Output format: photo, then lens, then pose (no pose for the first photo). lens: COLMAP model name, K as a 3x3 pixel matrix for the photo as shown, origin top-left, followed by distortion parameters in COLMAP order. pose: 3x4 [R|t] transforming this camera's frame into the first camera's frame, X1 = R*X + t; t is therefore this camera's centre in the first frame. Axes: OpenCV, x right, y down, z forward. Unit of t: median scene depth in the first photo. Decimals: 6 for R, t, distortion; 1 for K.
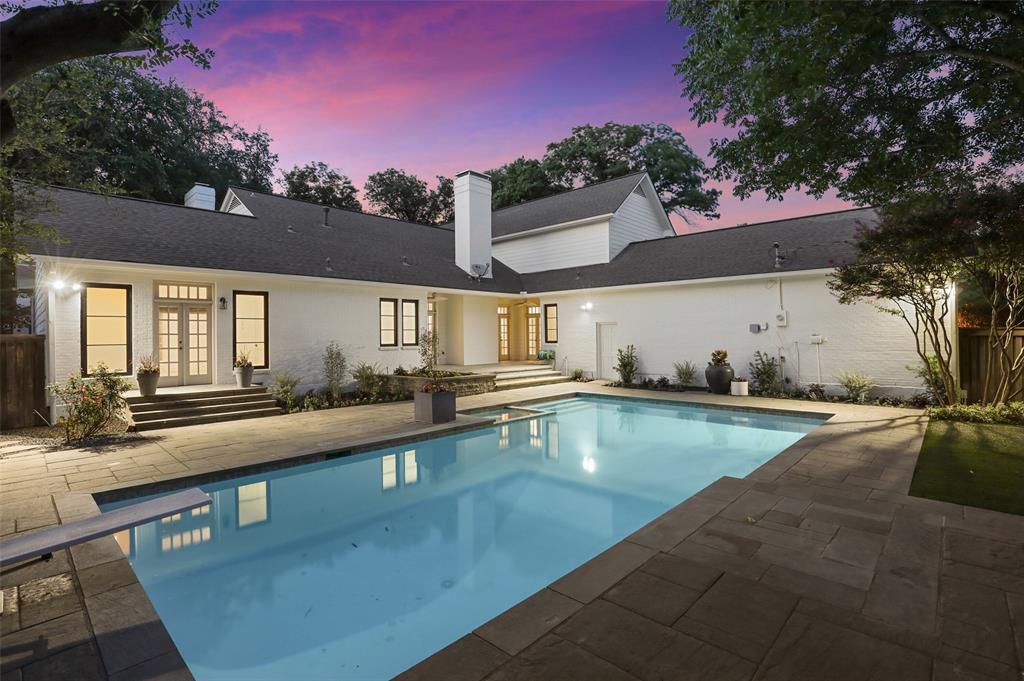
lens RADIAL K [[480.8, 0, 511.6], [0, 480.8, 338.1], [0, 0, 1]] dist [0.001124, -0.000112]
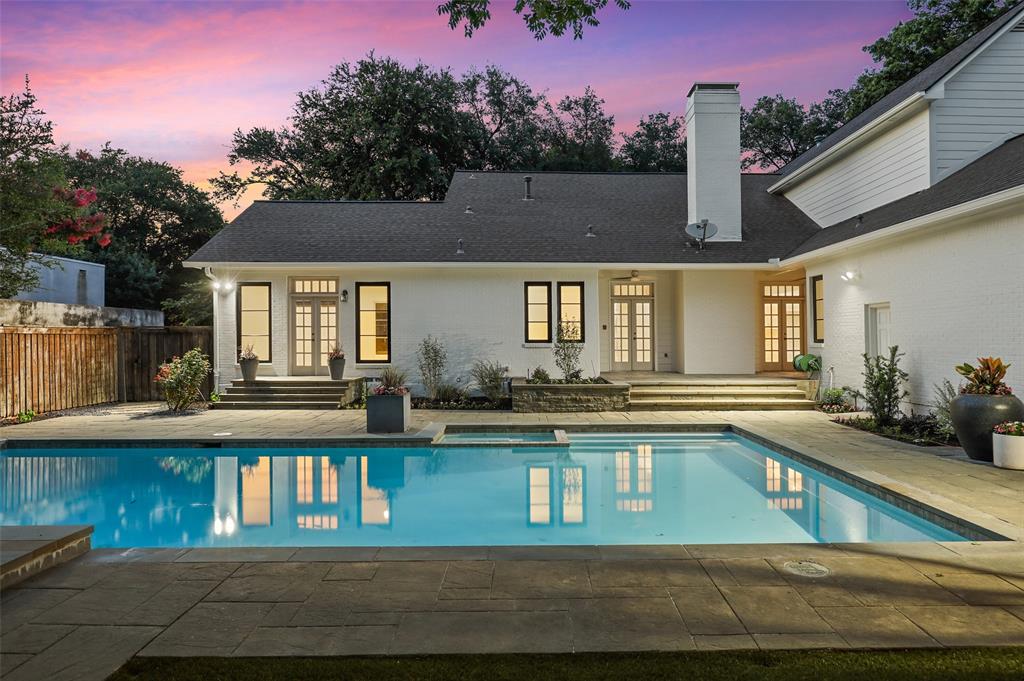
lens RADIAL K [[636.5, 0, 512.7], [0, 636.5, 338.0], [0, 0, 1]] dist [0.000873, 0.000214]
pose [[0.719974, 0.009659, -0.693934, 0.506391], [-0.009968, 0.999944, 0.003576, 0.006591], [0.693930, 0.004342, 0.720029, 0.256628]]
